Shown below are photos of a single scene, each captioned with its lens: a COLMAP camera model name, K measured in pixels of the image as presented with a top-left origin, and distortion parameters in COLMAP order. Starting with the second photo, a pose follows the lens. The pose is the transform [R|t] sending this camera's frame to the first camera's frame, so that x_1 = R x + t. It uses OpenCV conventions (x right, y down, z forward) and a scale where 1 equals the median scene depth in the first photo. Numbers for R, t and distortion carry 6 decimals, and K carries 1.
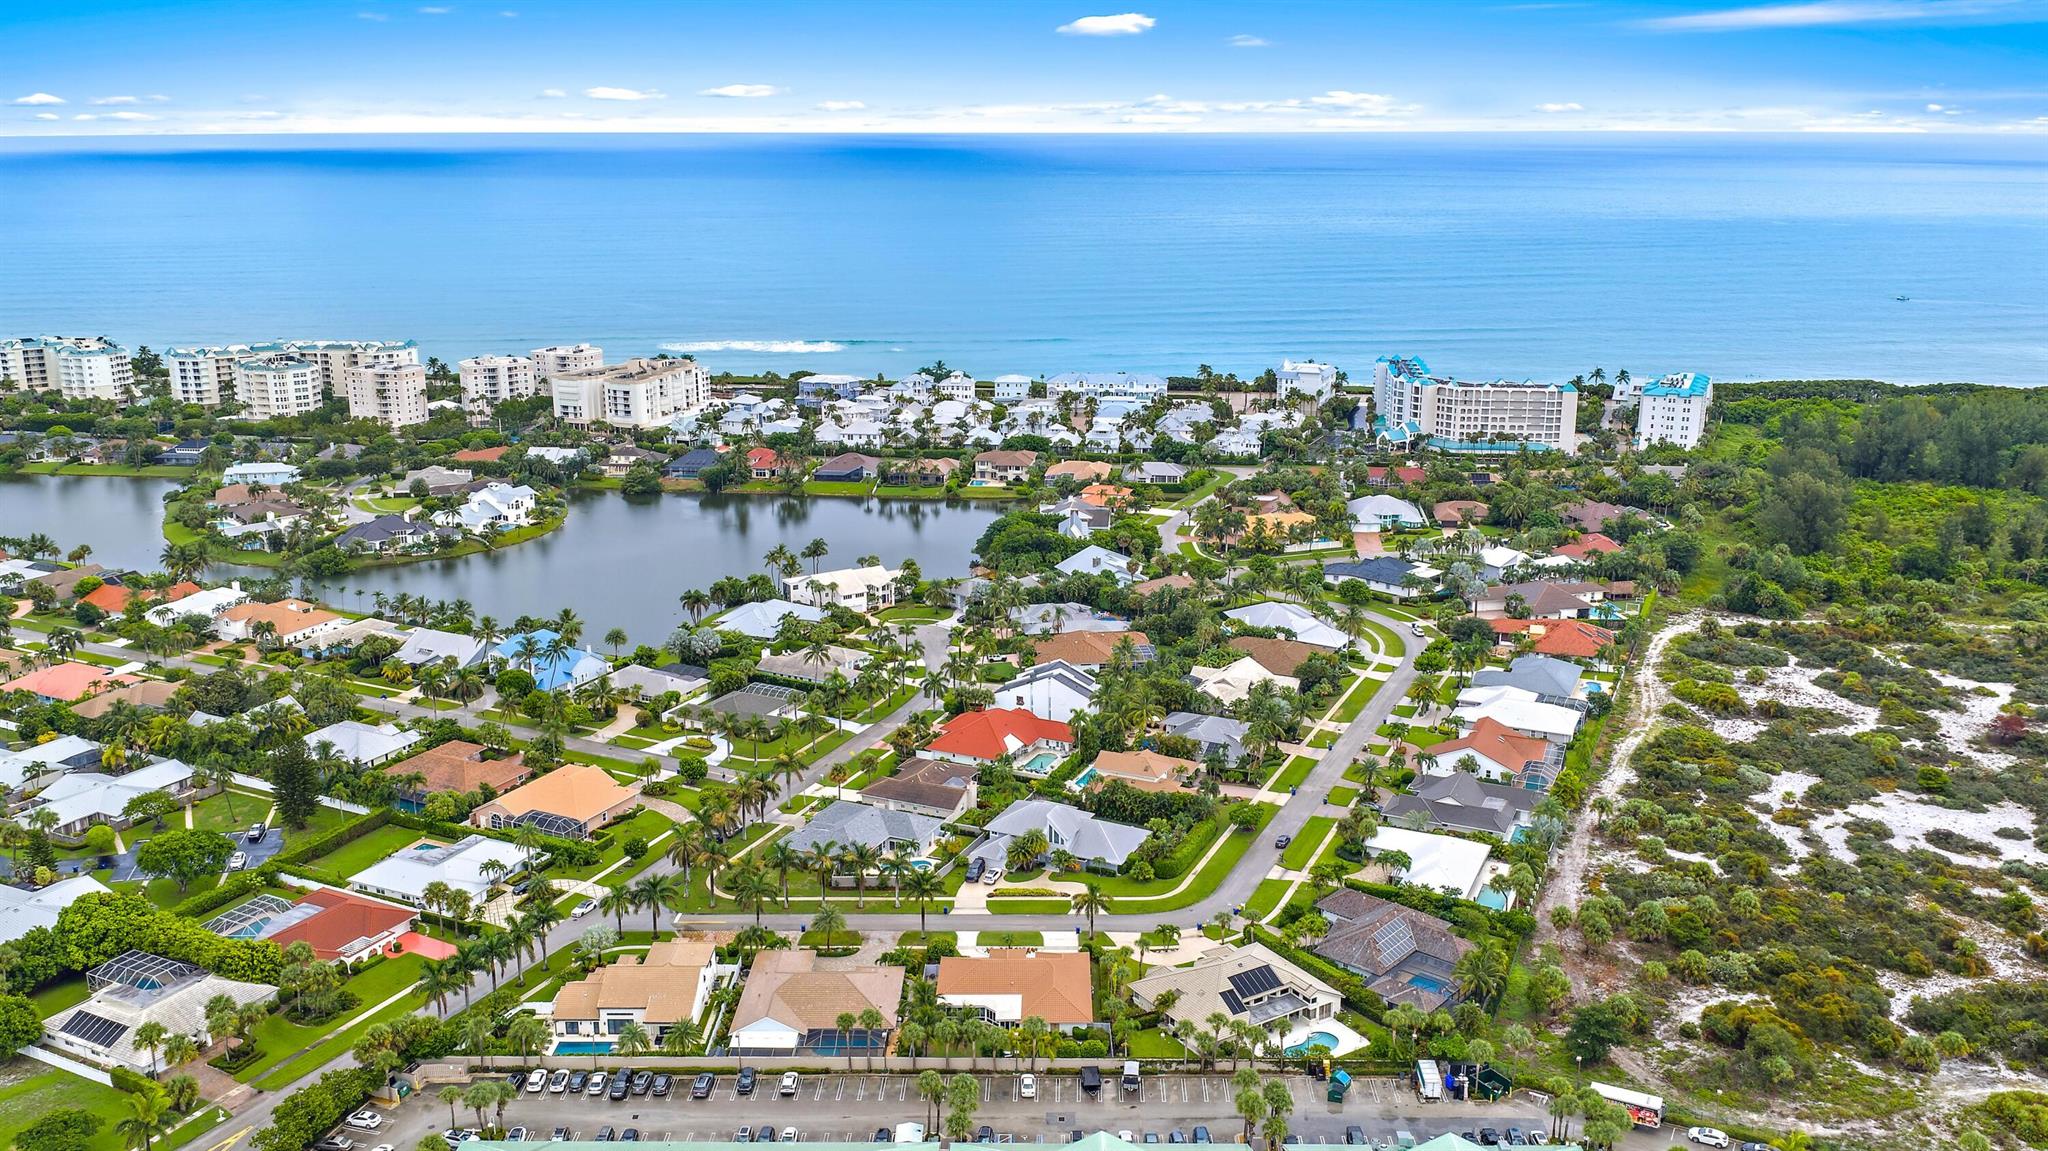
lens RADIAL K [[1712.0, 0, 1024.0], [0, 1712.0, 575.5], [0, 0, 1]] dist [0.017909, -0.005866]
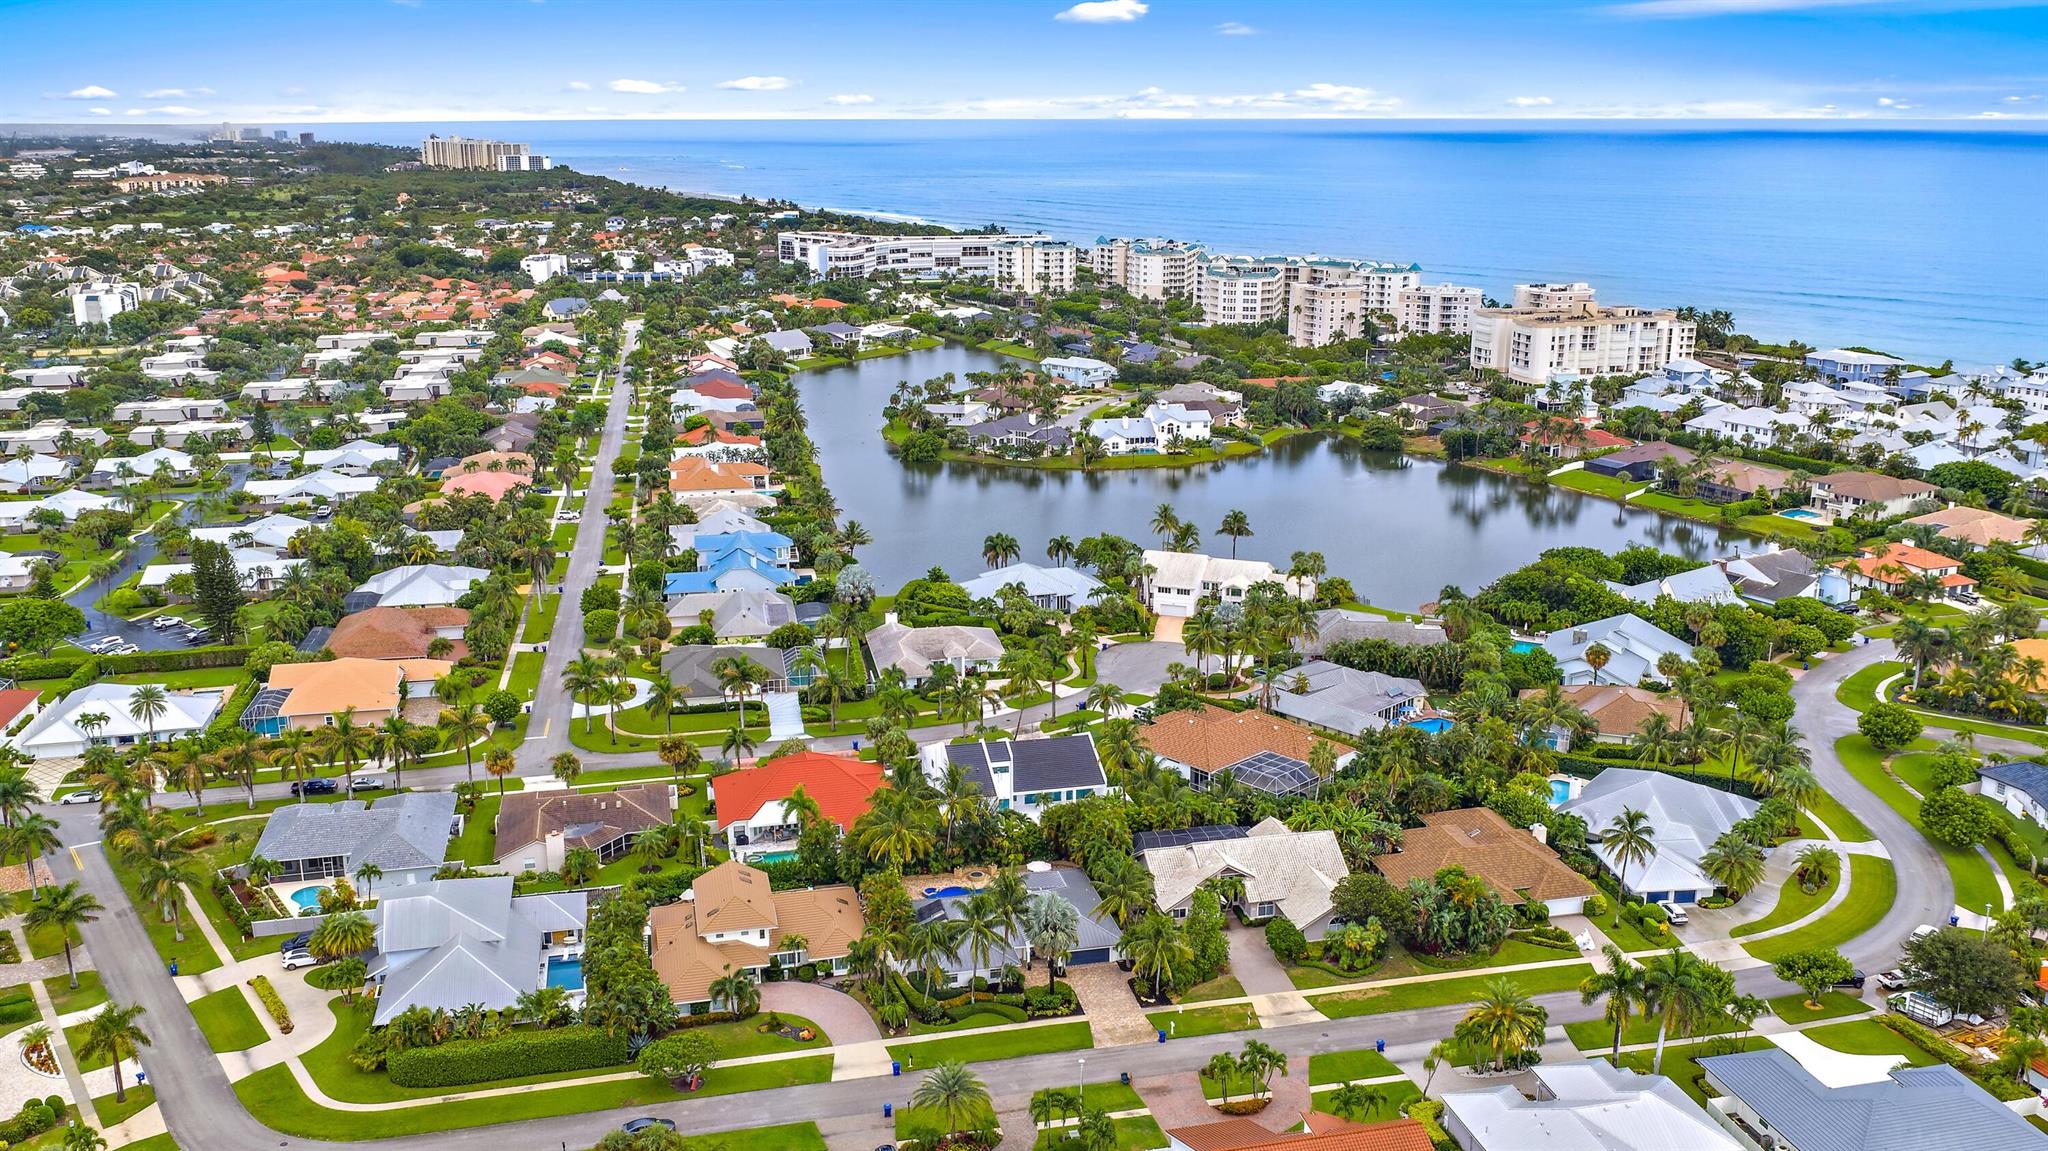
lens RADIAL K [[1712.0, 0, 1024.0], [0, 1712.0, 575.5], [0, 0, 1]] dist [0.017909, -0.005866]
pose [[0.615303, 0.209316, -0.759992, 0.364758], [-0.204287, 0.973506, 0.102728, -0.049674], [0.761360, 0.092048, 0.641762, 0.480311]]
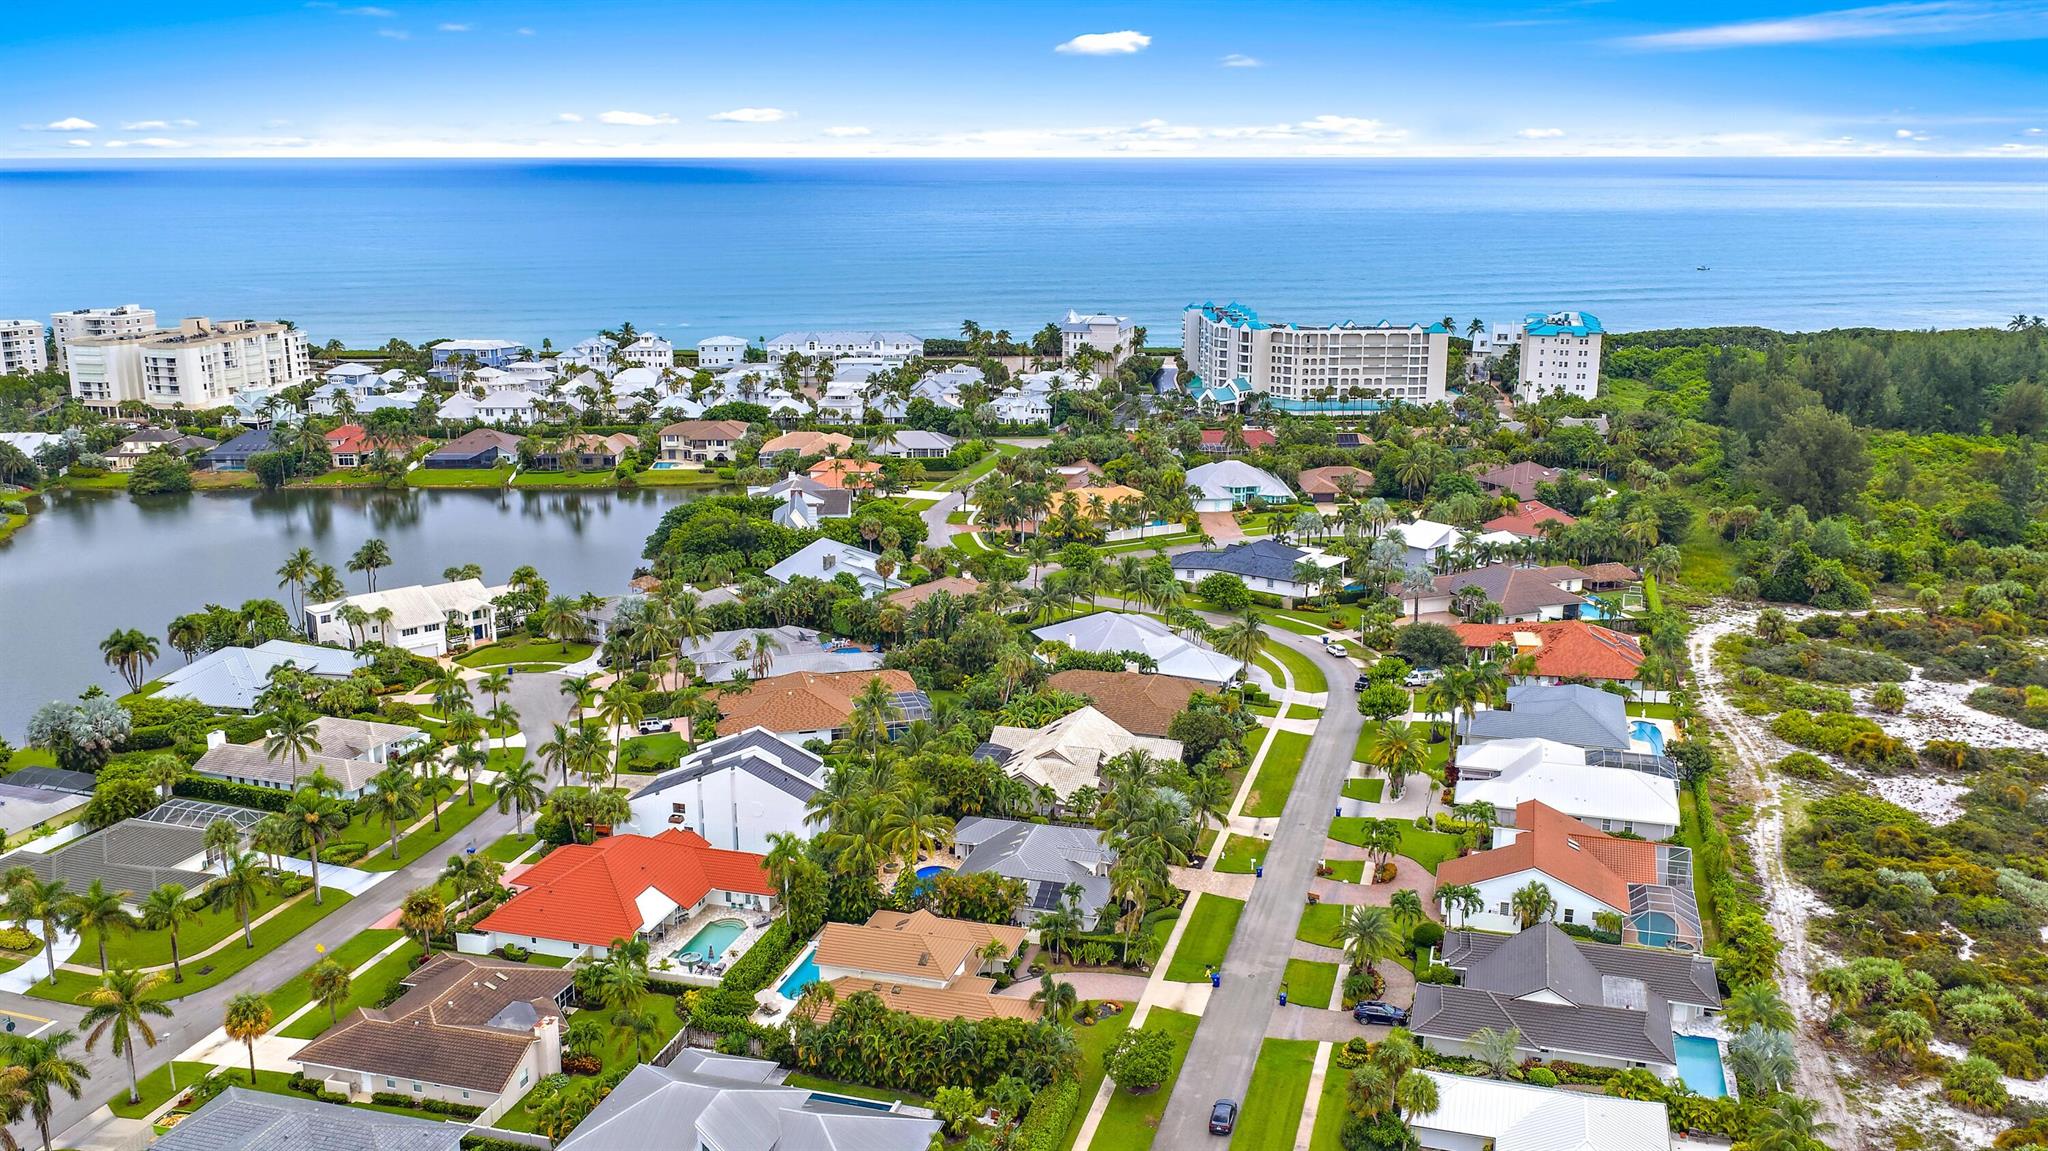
lens RADIAL K [[1712.0, 0, 1024.0], [0, 1712.0, 575.5], [0, 0, 1]] dist [0.017909, -0.005866]
pose [[0.989352, -0.035336, 0.141189, 0.023993], [0.037491, 0.999217, -0.012633, 0.008063], [-0.140632, 0.017792, 0.989902, 0.351599]]
